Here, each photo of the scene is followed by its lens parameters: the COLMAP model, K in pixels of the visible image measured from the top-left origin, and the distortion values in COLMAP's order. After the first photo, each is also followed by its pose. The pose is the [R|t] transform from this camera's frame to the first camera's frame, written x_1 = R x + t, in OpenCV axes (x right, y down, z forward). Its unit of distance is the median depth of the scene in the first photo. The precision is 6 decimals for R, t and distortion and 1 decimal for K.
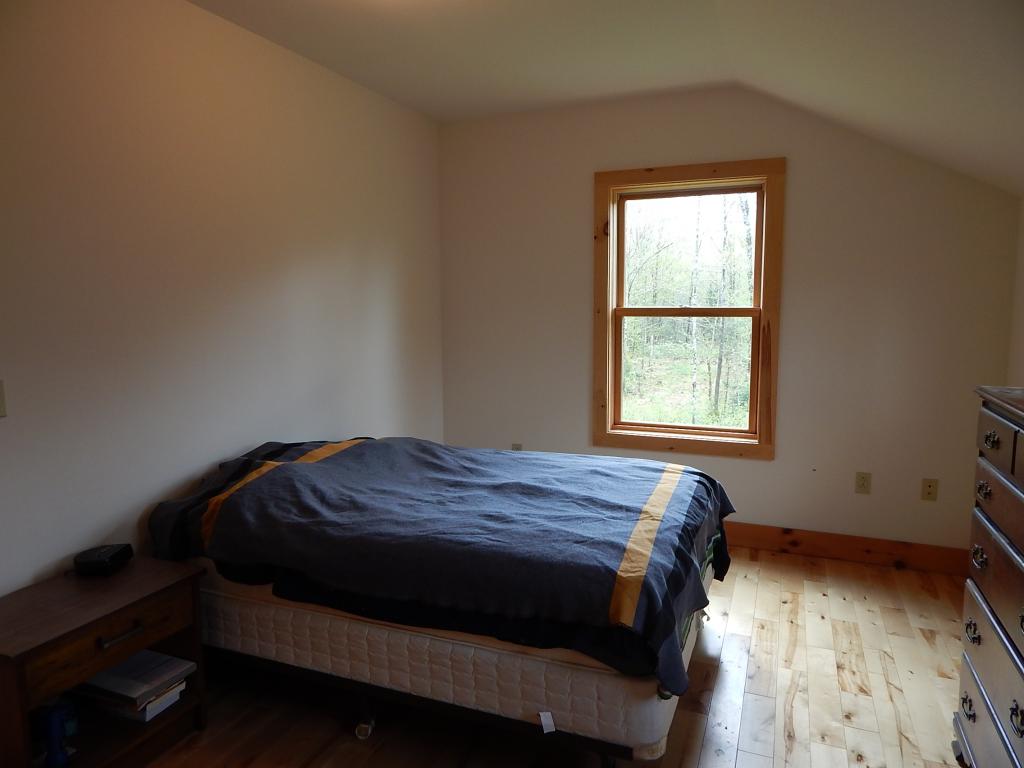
lens RADIAL K [[672.6, 0, 513.0], [0, 672.6, 377.5], [0, 0, 1]] dist [0.002508, -0.002618]
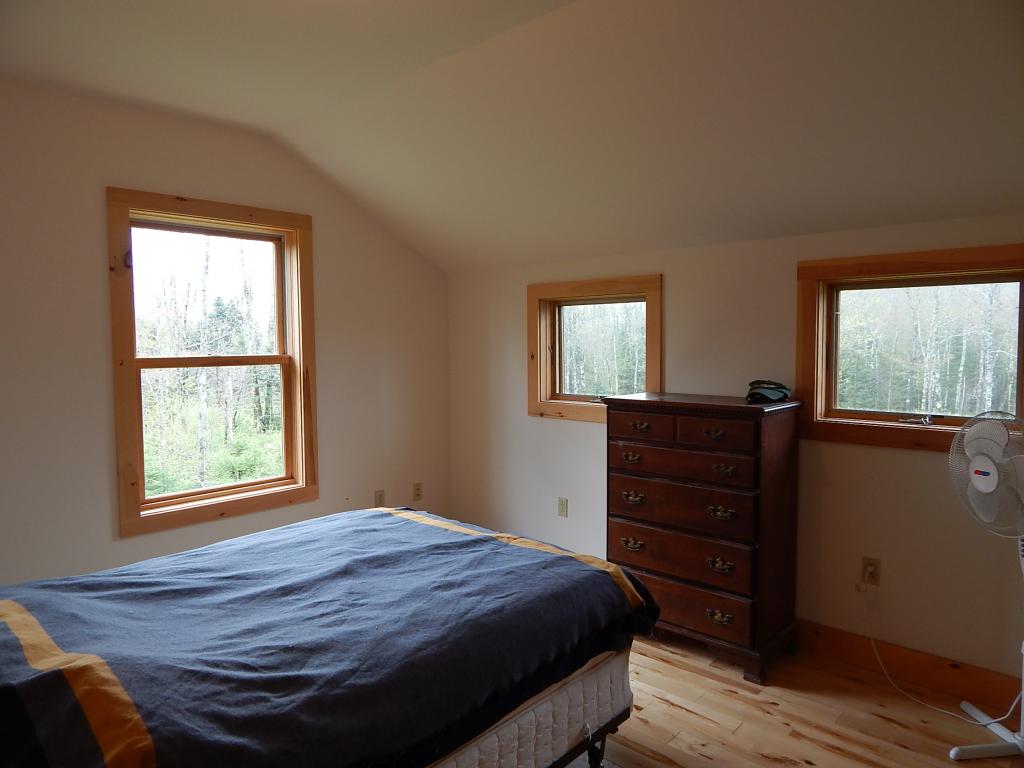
lens RADIAL K [[672.6, 0, 513.0], [0, 672.6, 377.5], [0, 0, 1]] dist [0.002508, -0.002618]
pose [[0.353531, -0.049184, 0.934129, -0.760707], [0.114974, 0.993330, 0.008788, -0.063004], [-0.928330, 0.104294, 0.356828, 0.517404]]
